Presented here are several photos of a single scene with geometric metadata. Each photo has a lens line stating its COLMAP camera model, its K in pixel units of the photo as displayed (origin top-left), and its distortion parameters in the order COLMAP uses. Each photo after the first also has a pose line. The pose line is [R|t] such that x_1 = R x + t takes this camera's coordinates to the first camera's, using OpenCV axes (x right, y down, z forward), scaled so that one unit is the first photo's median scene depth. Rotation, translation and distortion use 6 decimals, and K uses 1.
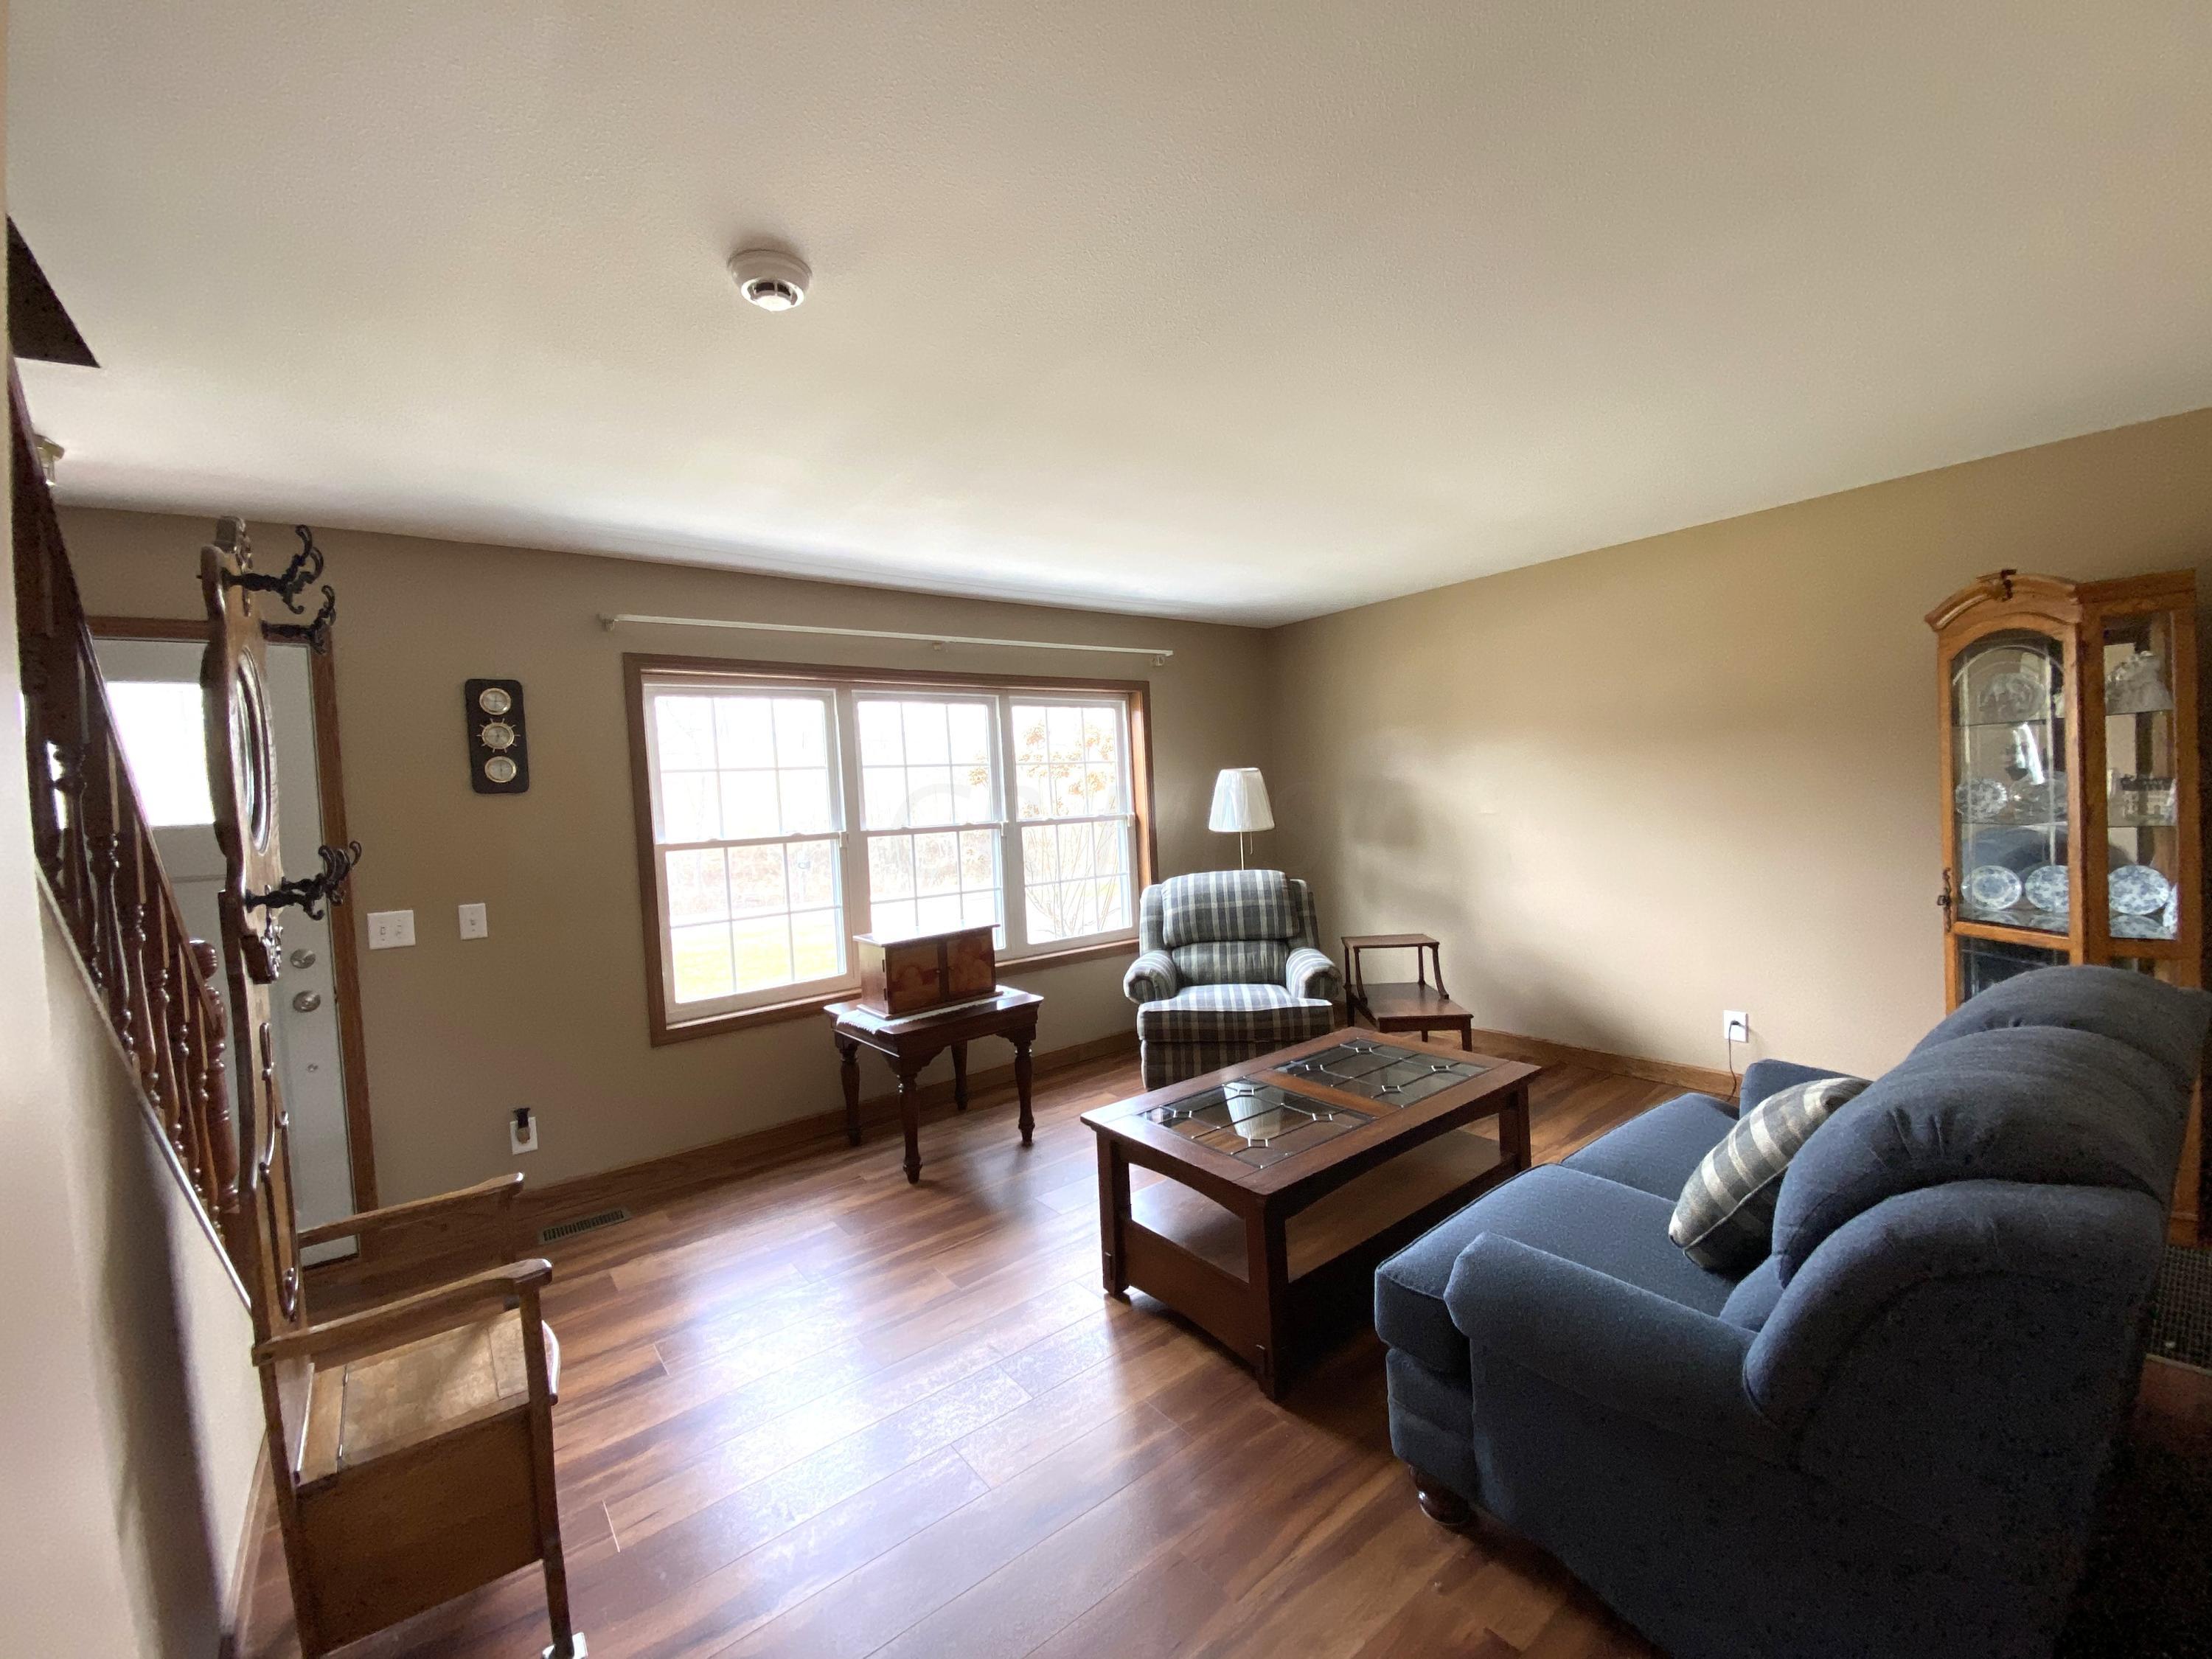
lens RADIAL K [[899.1, 0, 1109.5], [0, 899.1, 830.2], [0, 0, 1]] dist [0.032853, -0.027732]
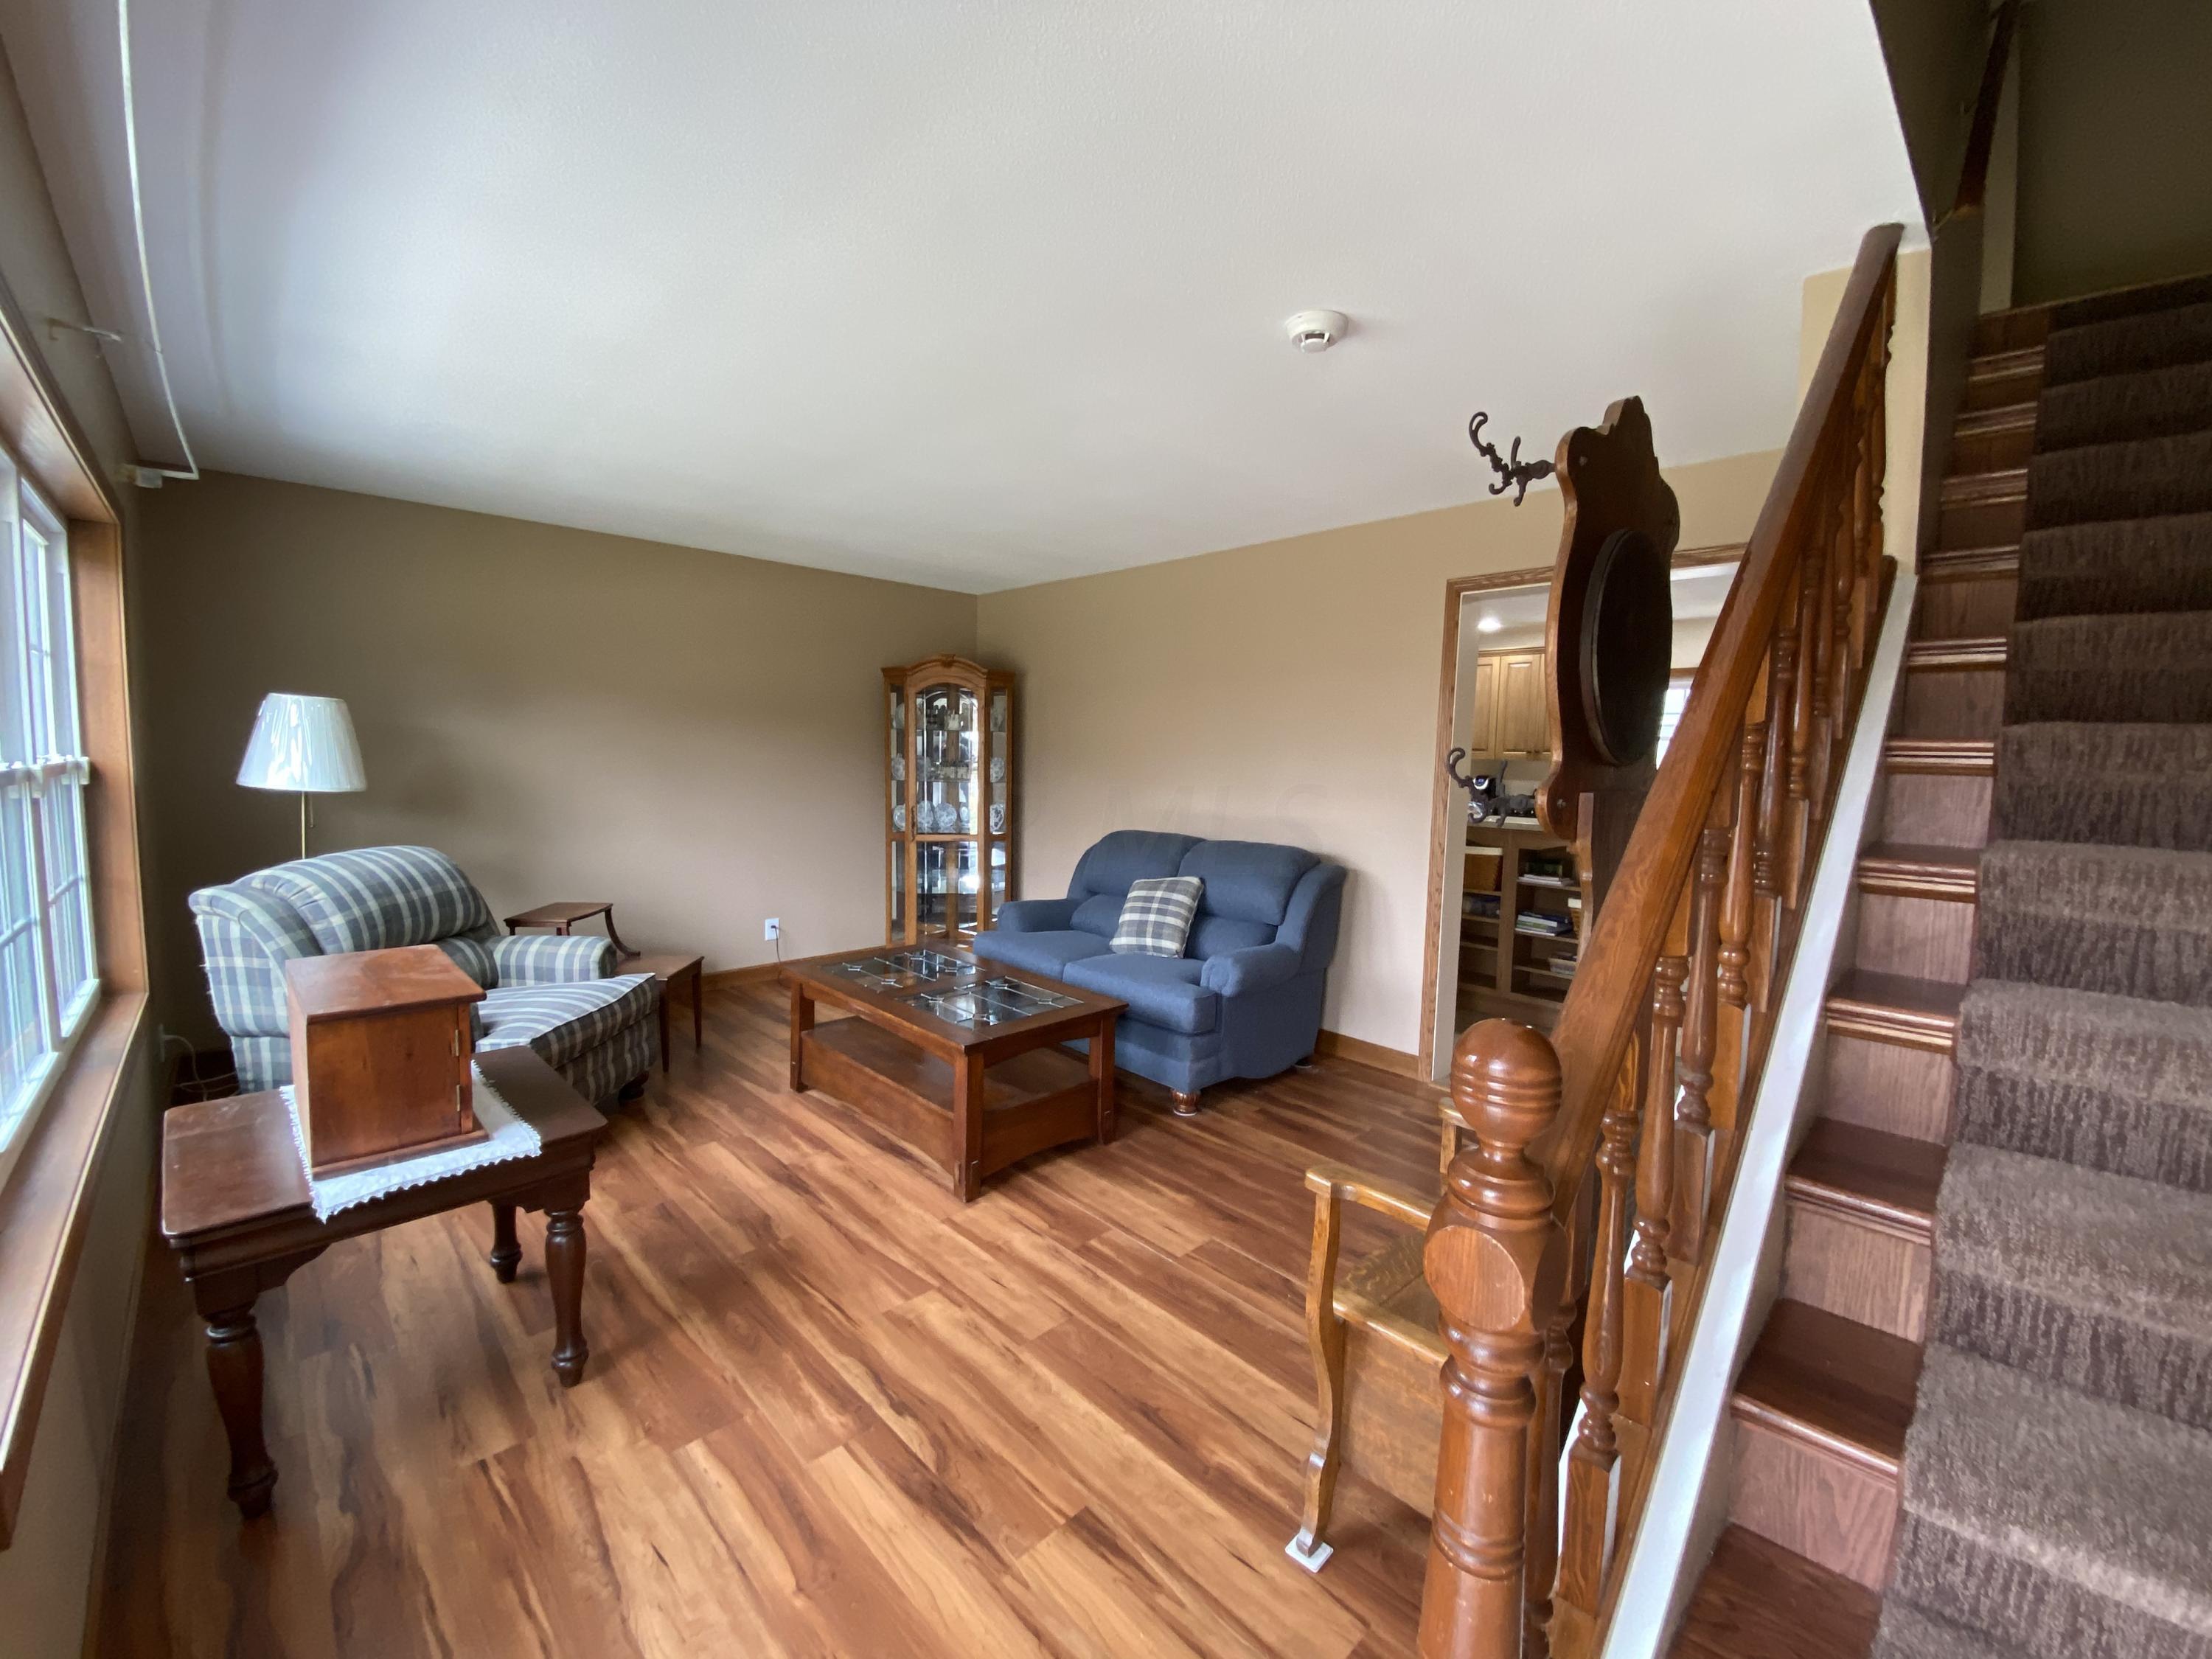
lens RADIAL K [[899.1, 0, 1109.5], [0, 899.1, 830.2], [0, 0, 1]] dist [0.032853, -0.027732]
pose [[-0.114370, -0.042794, 0.992516, -0.628570], [0.012884, 0.998924, 0.044555, 0.007963], [-0.993355, 0.017883, -0.113695, 0.546396]]
